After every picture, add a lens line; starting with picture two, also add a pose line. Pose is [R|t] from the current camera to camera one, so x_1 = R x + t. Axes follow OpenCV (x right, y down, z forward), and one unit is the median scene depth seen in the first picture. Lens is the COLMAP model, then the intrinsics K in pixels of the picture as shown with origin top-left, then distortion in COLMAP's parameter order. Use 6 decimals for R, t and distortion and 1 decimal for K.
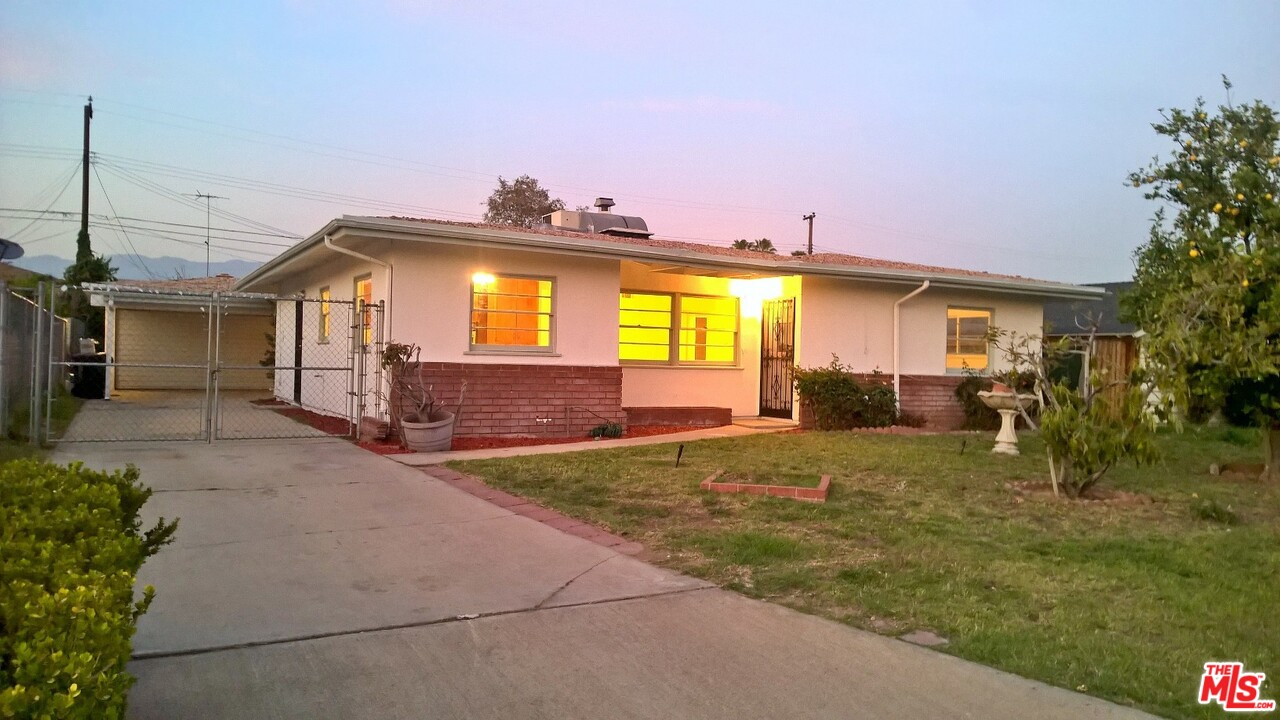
lens RADIAL K [[924.9, 0, 640.0], [0, 924.9, 360.0], [0, 0, 1]] dist [0.050552, -0.003394]
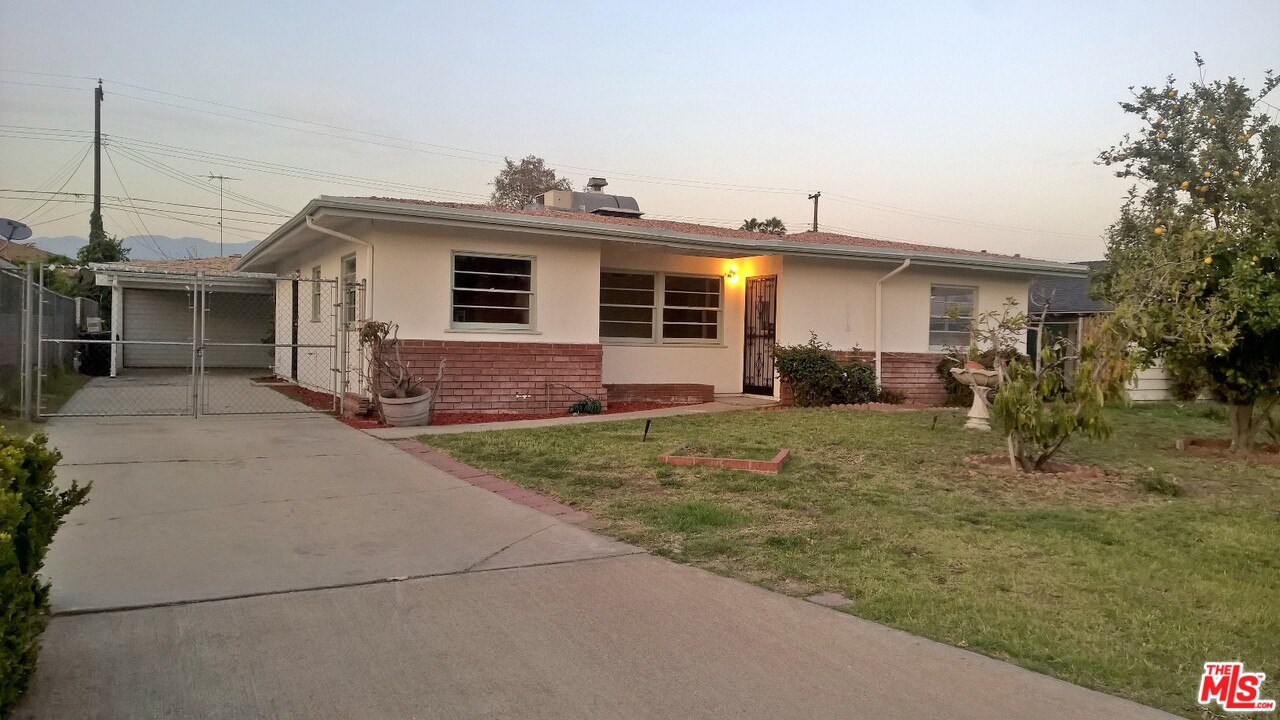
lens RADIAL K [[920.5, 0, 640.0], [0, 920.5, 360.0], [0, 0, 1]] dist [0.050383, 0.000042]
pose [[0.999847, -0.000398, -0.017473, 0.046009], [0.000784, 0.999756, 0.022067, 0.002624], [0.017460, -0.022077, 0.999604, -0.015534]]
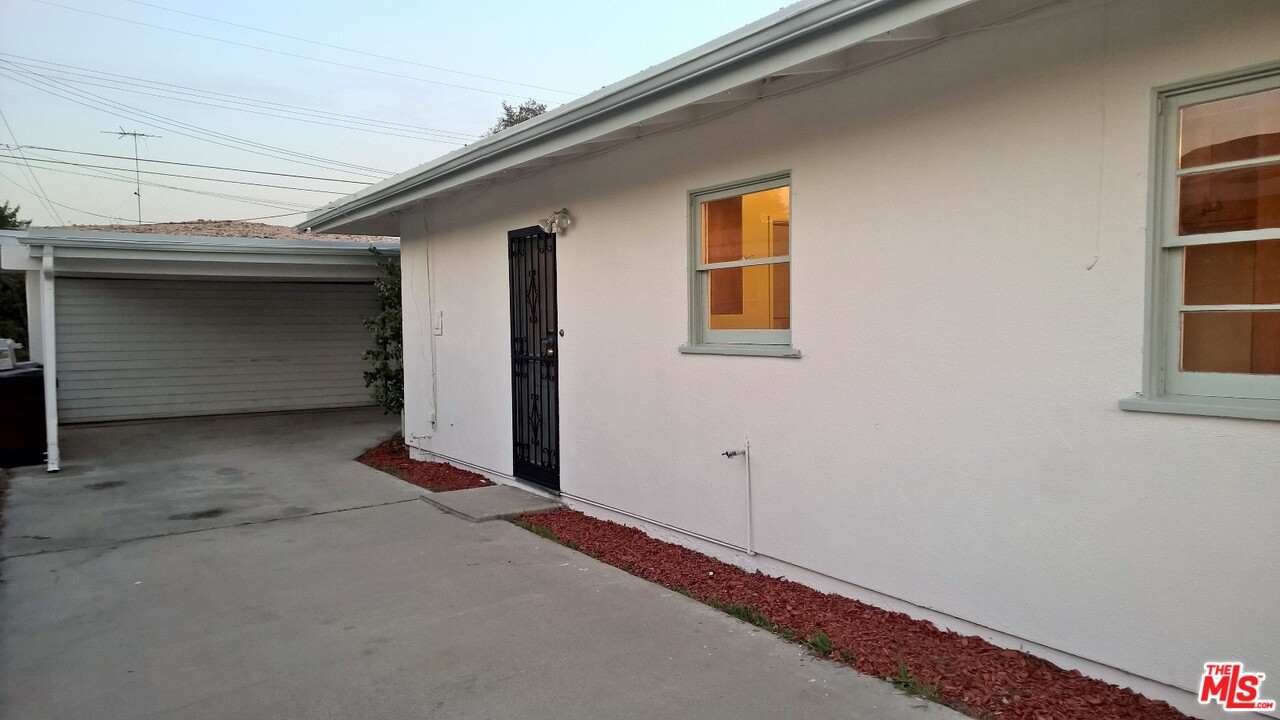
lens RADIAL K [[920.5, 0, 640.0], [0, 920.5, 360.0], [0, 0, 1]] dist [0.050383, 0.000042]
pose [[0.996856, -0.037969, 0.069551, -0.546058], [0.034376, 0.998048, 0.052145, -0.048198], [-0.071395, -0.049590, 0.996215, 0.923216]]
